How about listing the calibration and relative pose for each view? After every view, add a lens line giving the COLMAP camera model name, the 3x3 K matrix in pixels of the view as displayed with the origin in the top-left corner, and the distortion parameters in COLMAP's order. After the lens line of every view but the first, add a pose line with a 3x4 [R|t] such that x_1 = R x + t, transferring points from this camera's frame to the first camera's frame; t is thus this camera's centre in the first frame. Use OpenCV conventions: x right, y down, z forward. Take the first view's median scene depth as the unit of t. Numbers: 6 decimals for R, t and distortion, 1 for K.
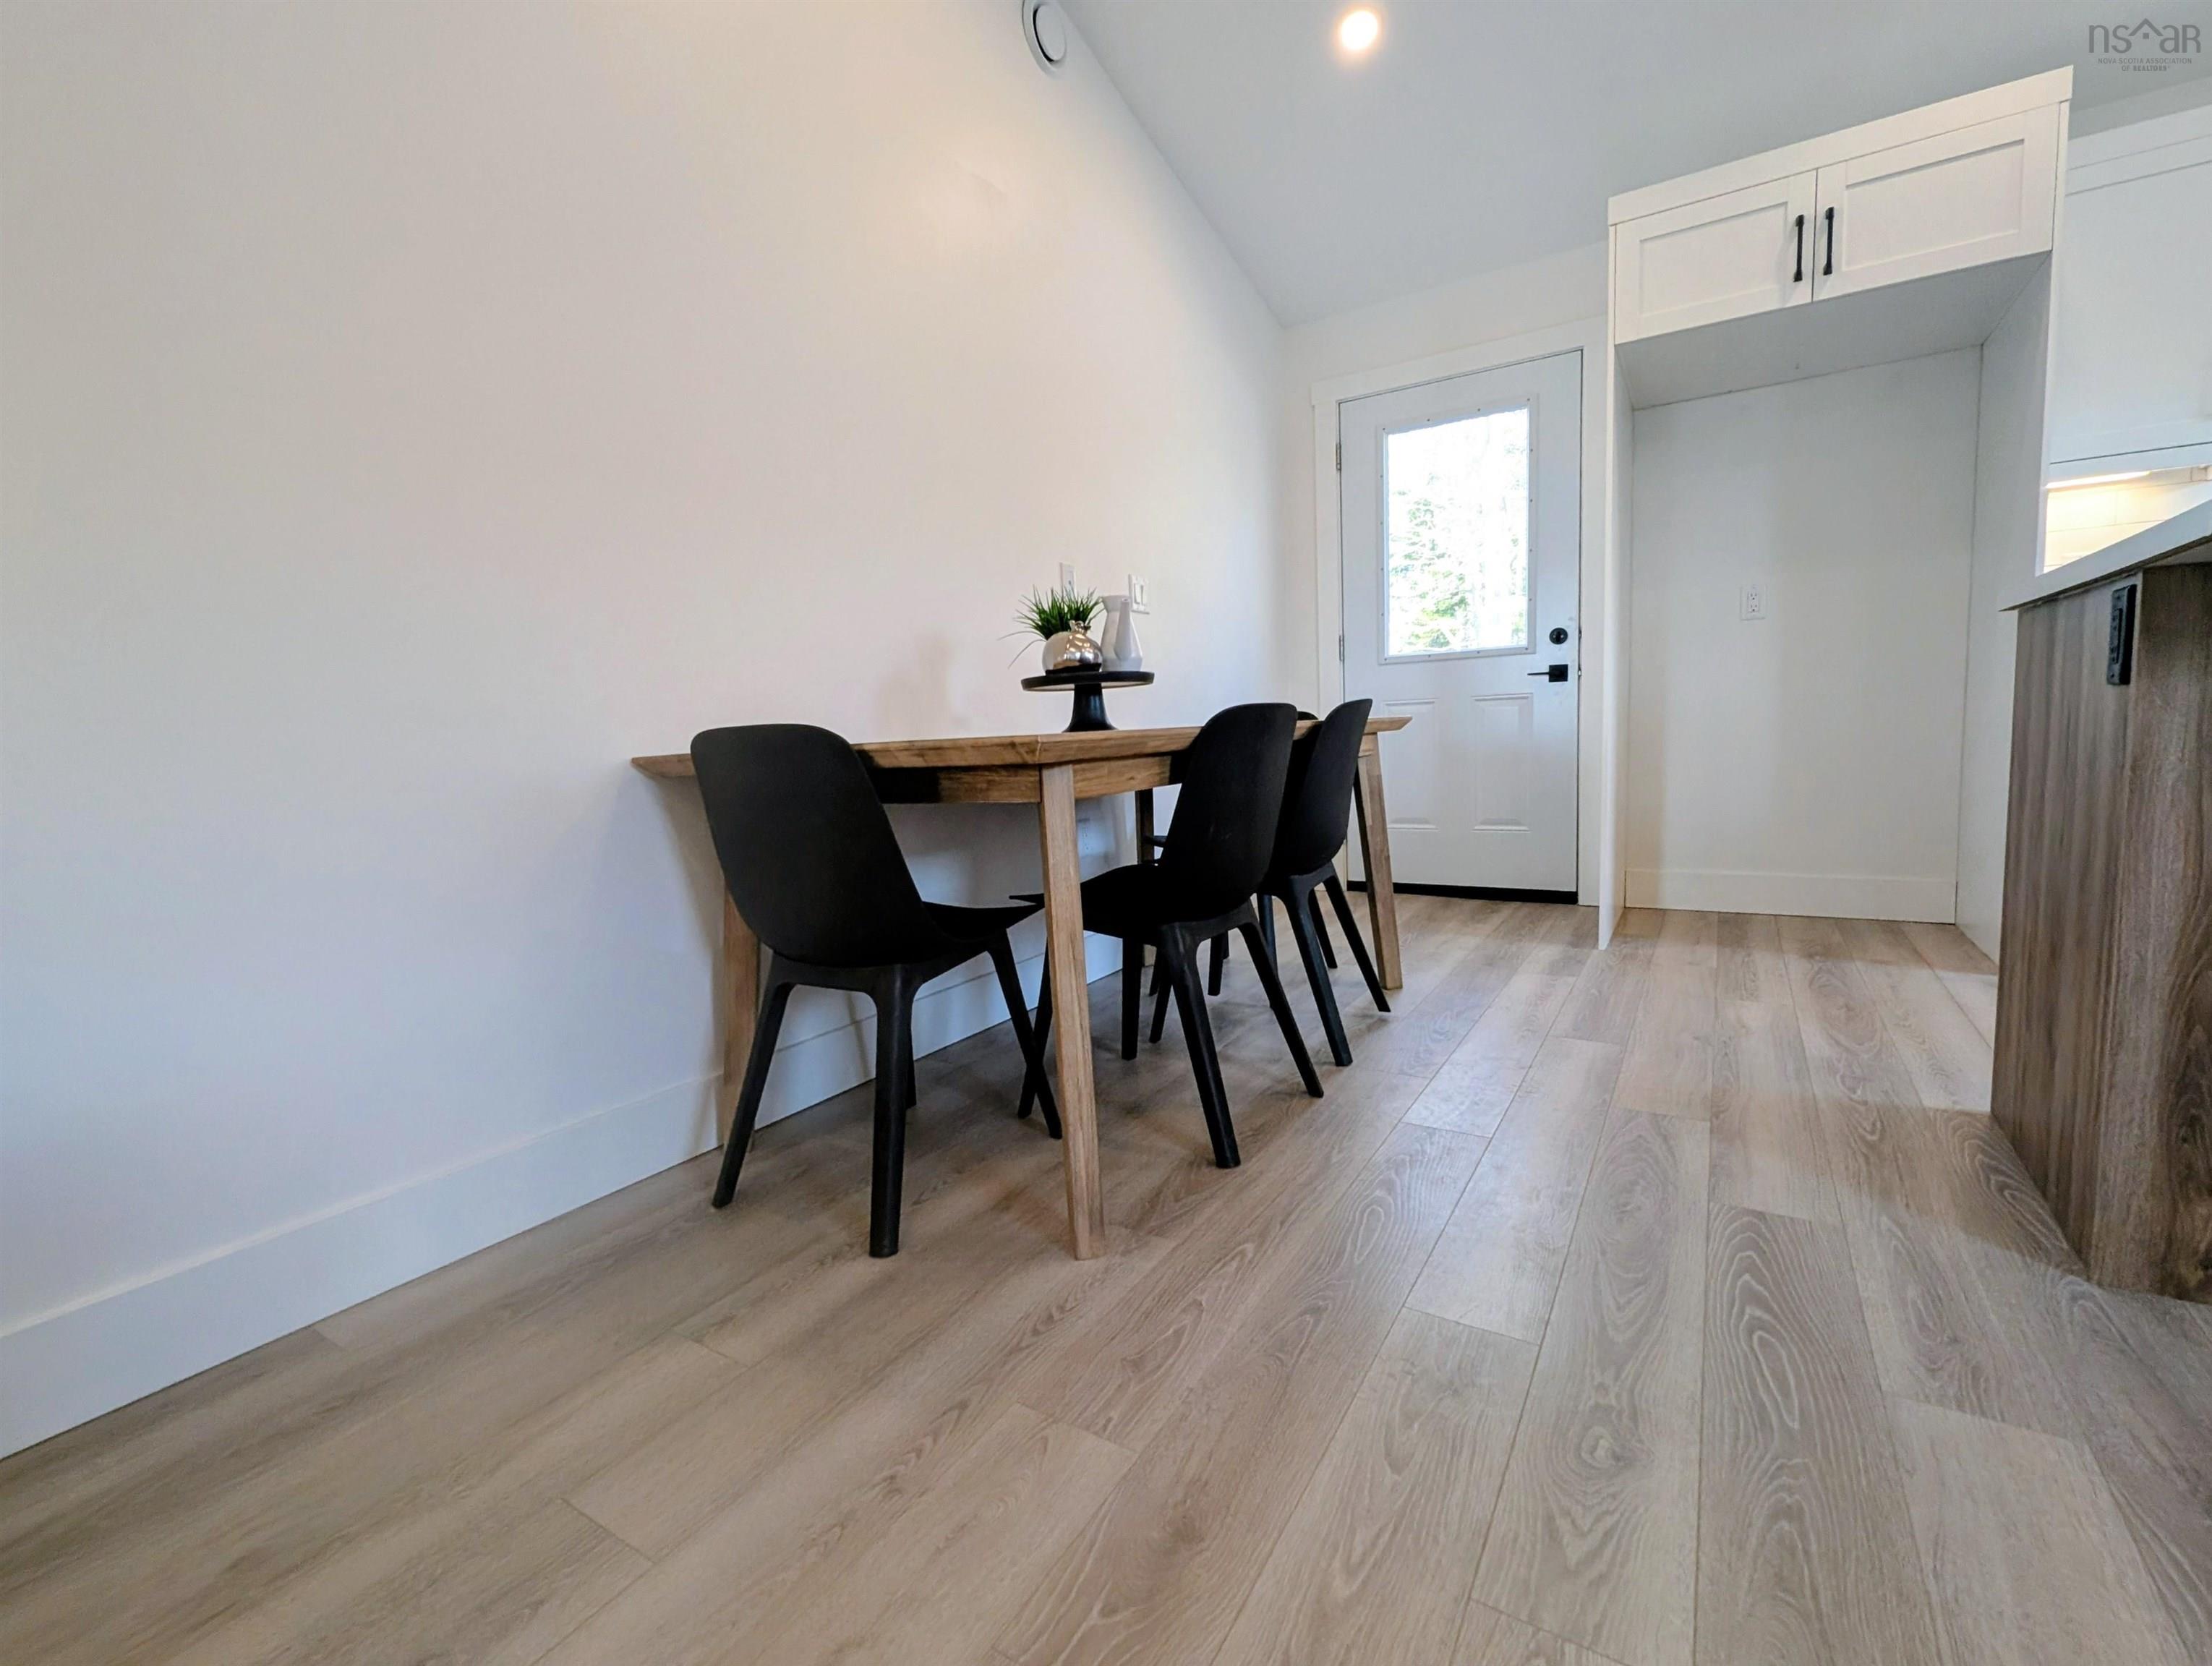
lens RADIAL K [[986.7, 0, 1124.2], [0, 986.7, 823.4], [0, 0, 1]] dist [0.014297, 0.000240]
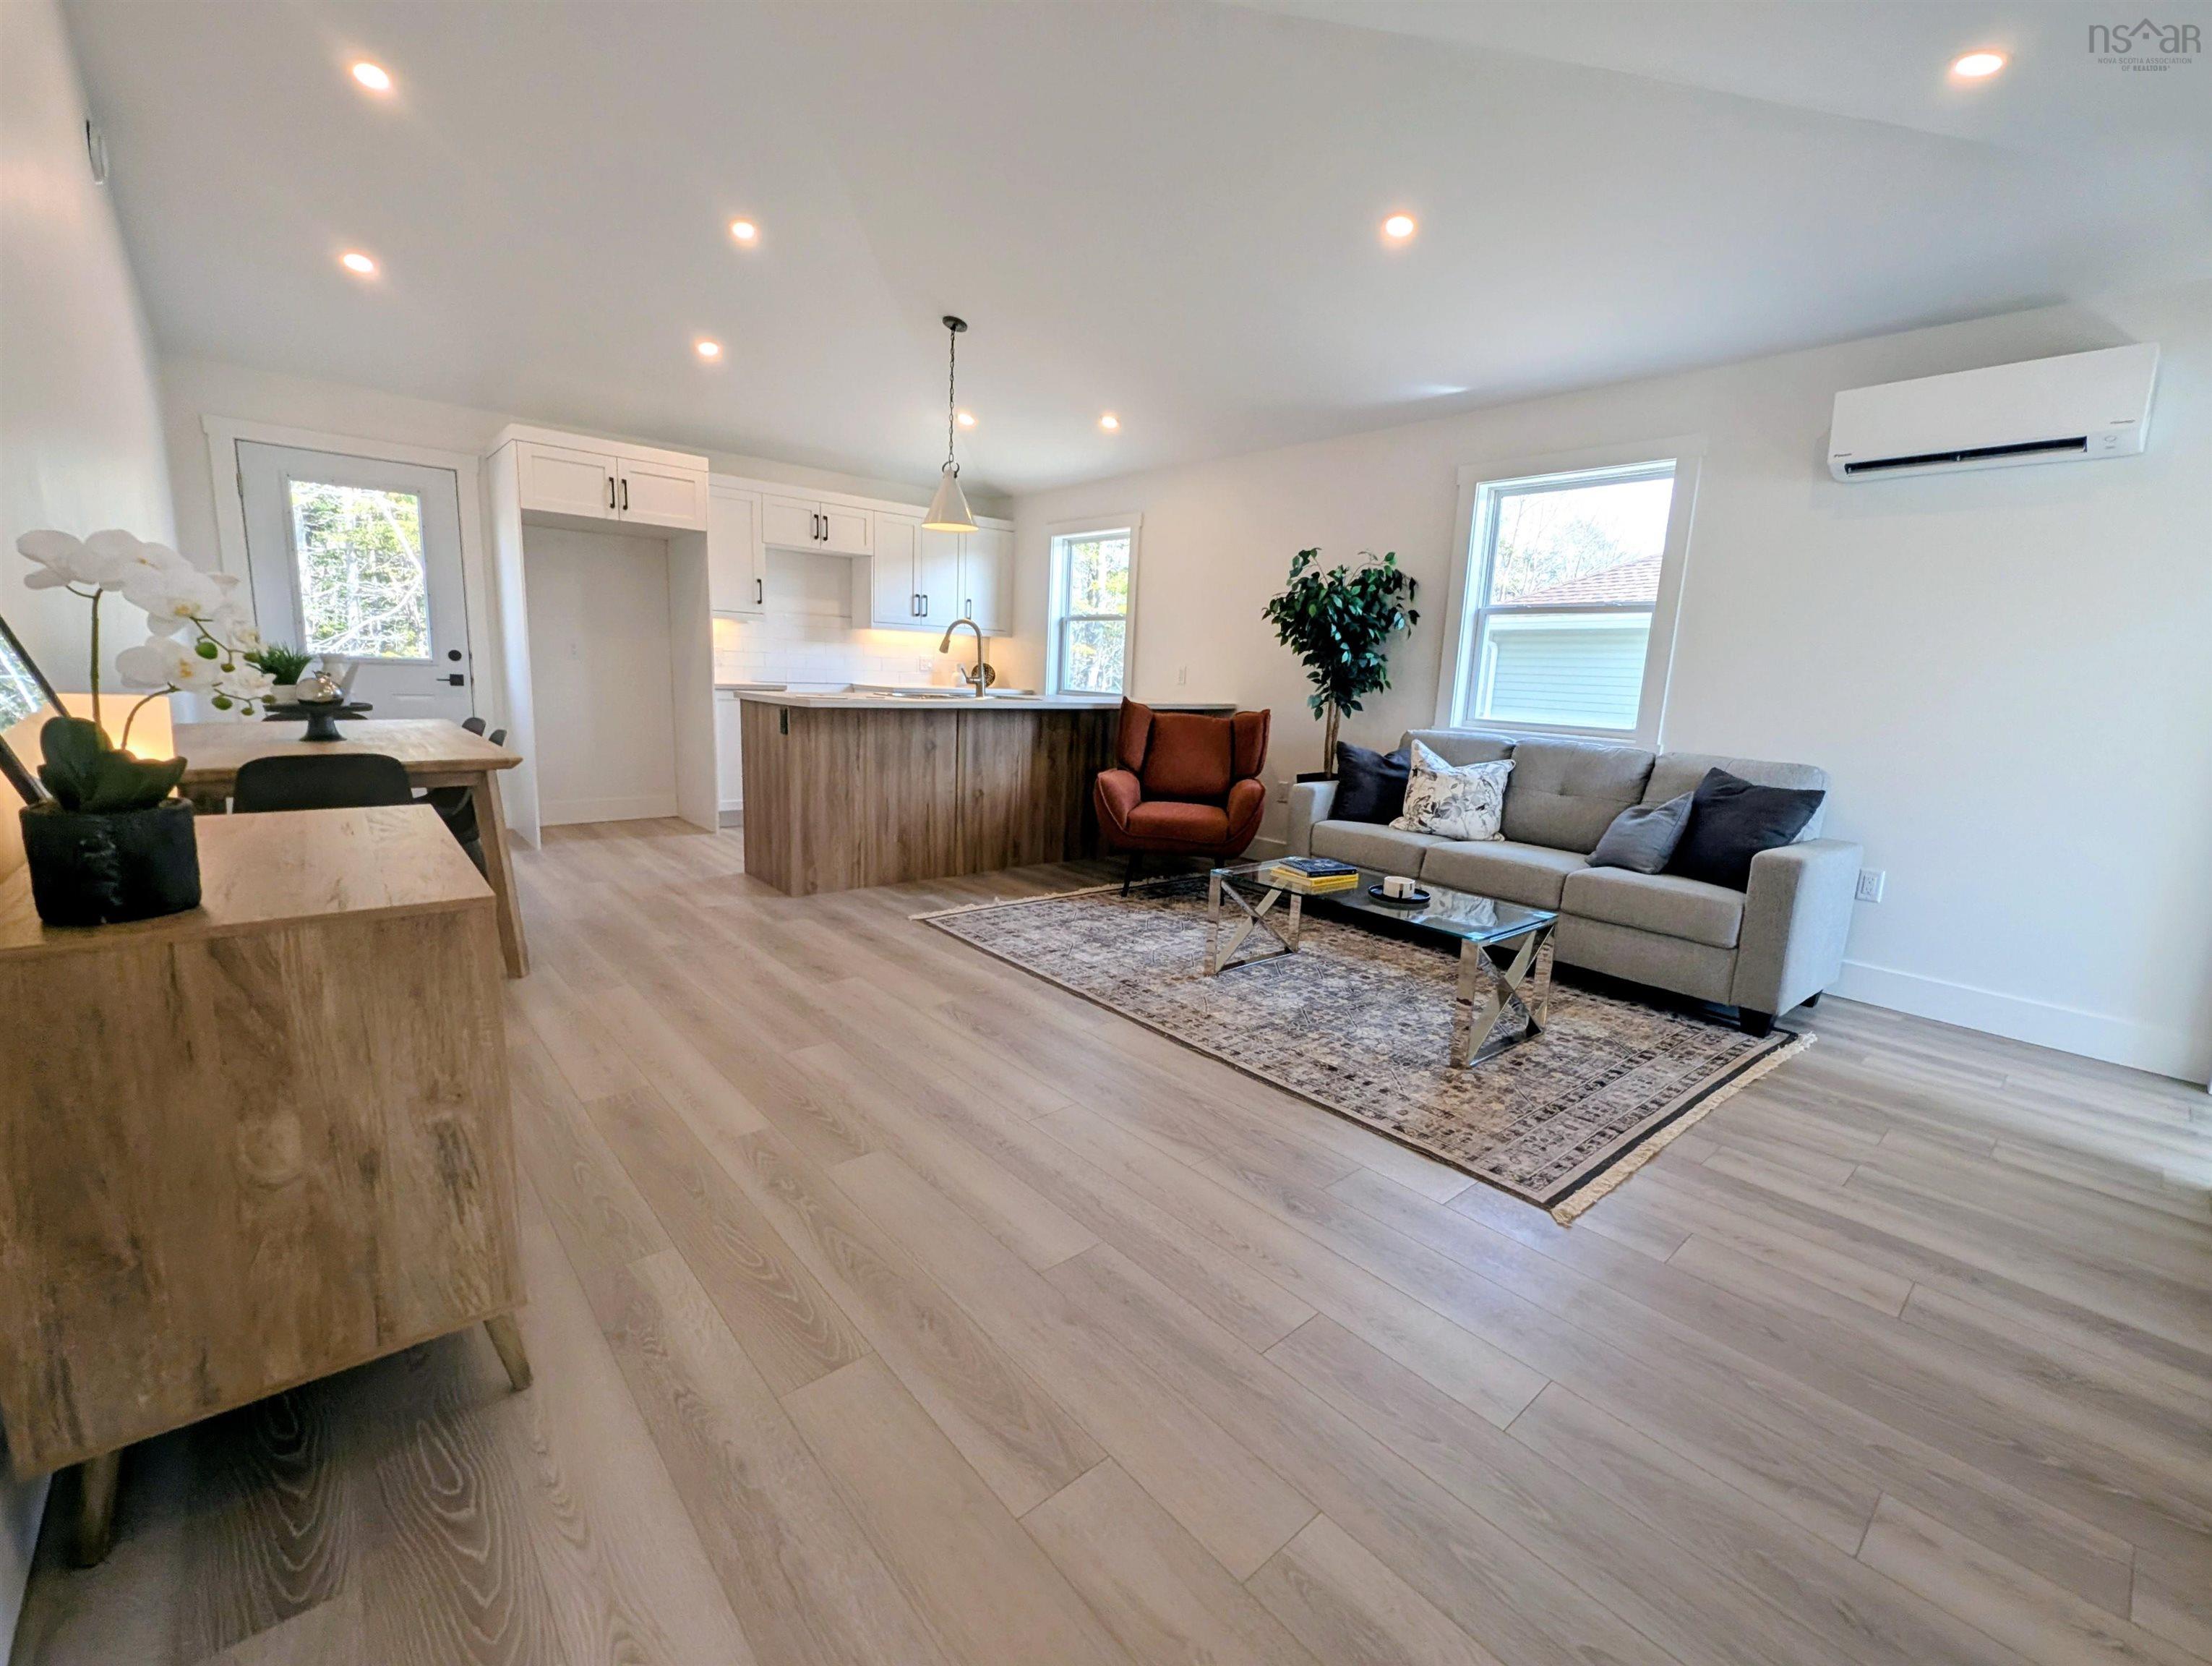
lens RADIAL K [[908.4, 0, 1108.3], [0, 908.4, 831.3], [0, 0, 1]] dist [0.003335, -0.001620]
pose [[0.298866, -0.115281, 0.947306, -1.024845], [0.038394, 0.993325, 0.108768, -0.056899], [-0.953522, 0.003863, 0.301297, -0.629149]]
